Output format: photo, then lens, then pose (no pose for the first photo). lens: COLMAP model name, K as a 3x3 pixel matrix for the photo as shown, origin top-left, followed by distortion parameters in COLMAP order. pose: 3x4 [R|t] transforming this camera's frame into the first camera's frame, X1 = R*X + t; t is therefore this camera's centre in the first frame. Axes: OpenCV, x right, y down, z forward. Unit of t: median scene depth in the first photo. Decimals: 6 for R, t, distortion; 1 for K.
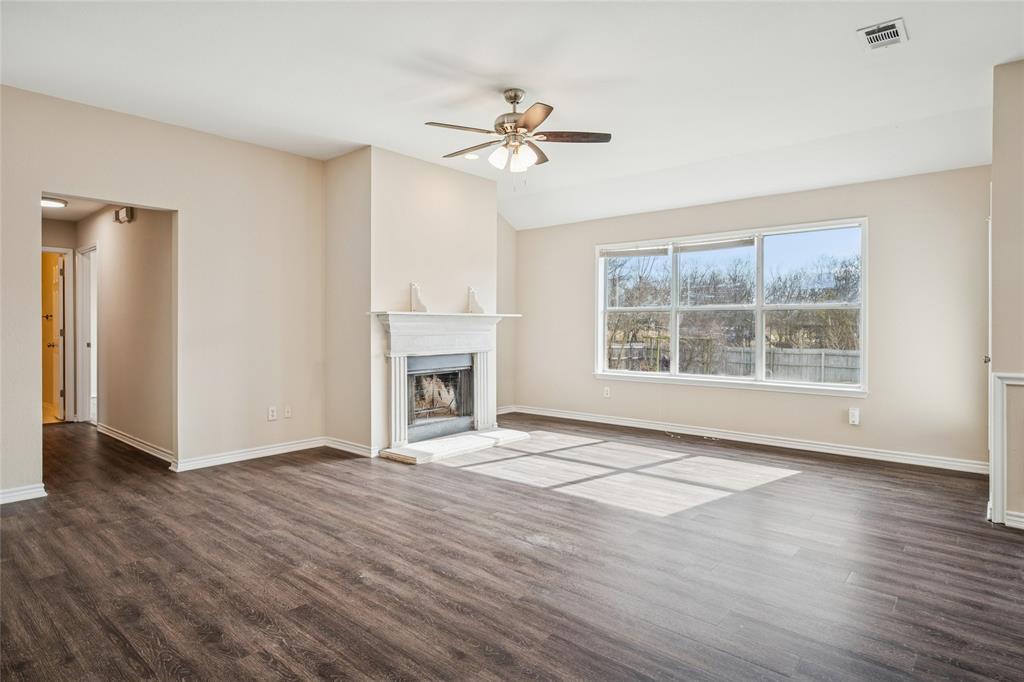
lens RADIAL K [[562.2, 0, 516.9], [0, 562.2, 326.5], [0, 0, 1]] dist [0.001883, 0.000357]
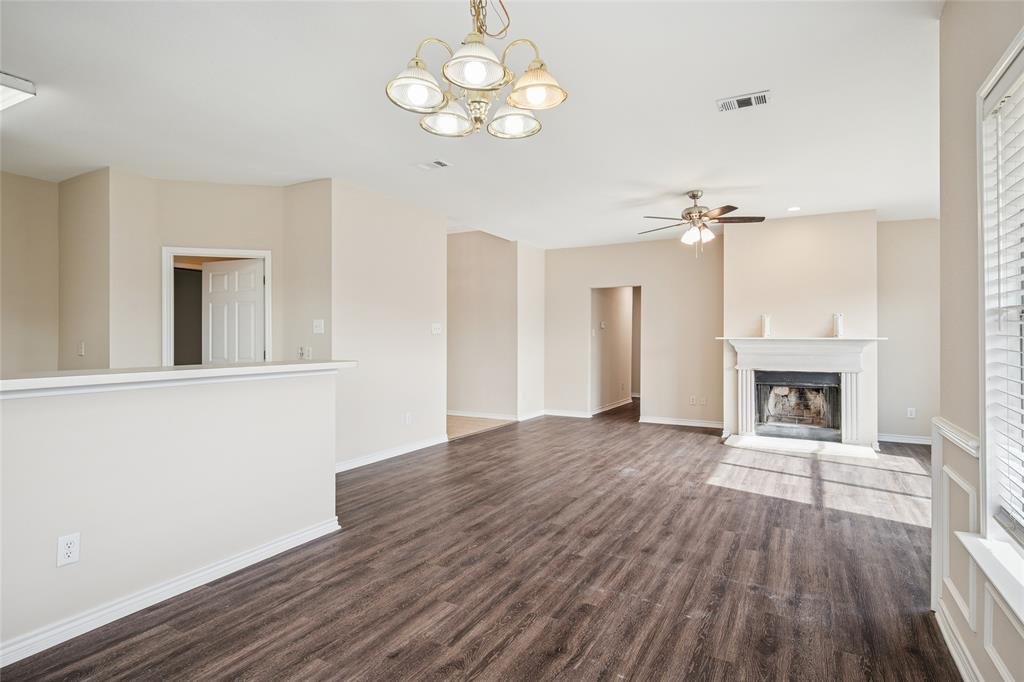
lens RADIAL K [[536.1, 0, 514.3], [0, 536.1, 332.5], [0, 0, 1]] dist [-0.001772, -0.000402]
pose [[0.198025, -0.016006, -0.980066, 1.023273], [-0.007075, 0.999817, -0.017758, -0.010852], [0.980171, 0.010451, 0.197875, 0.198903]]
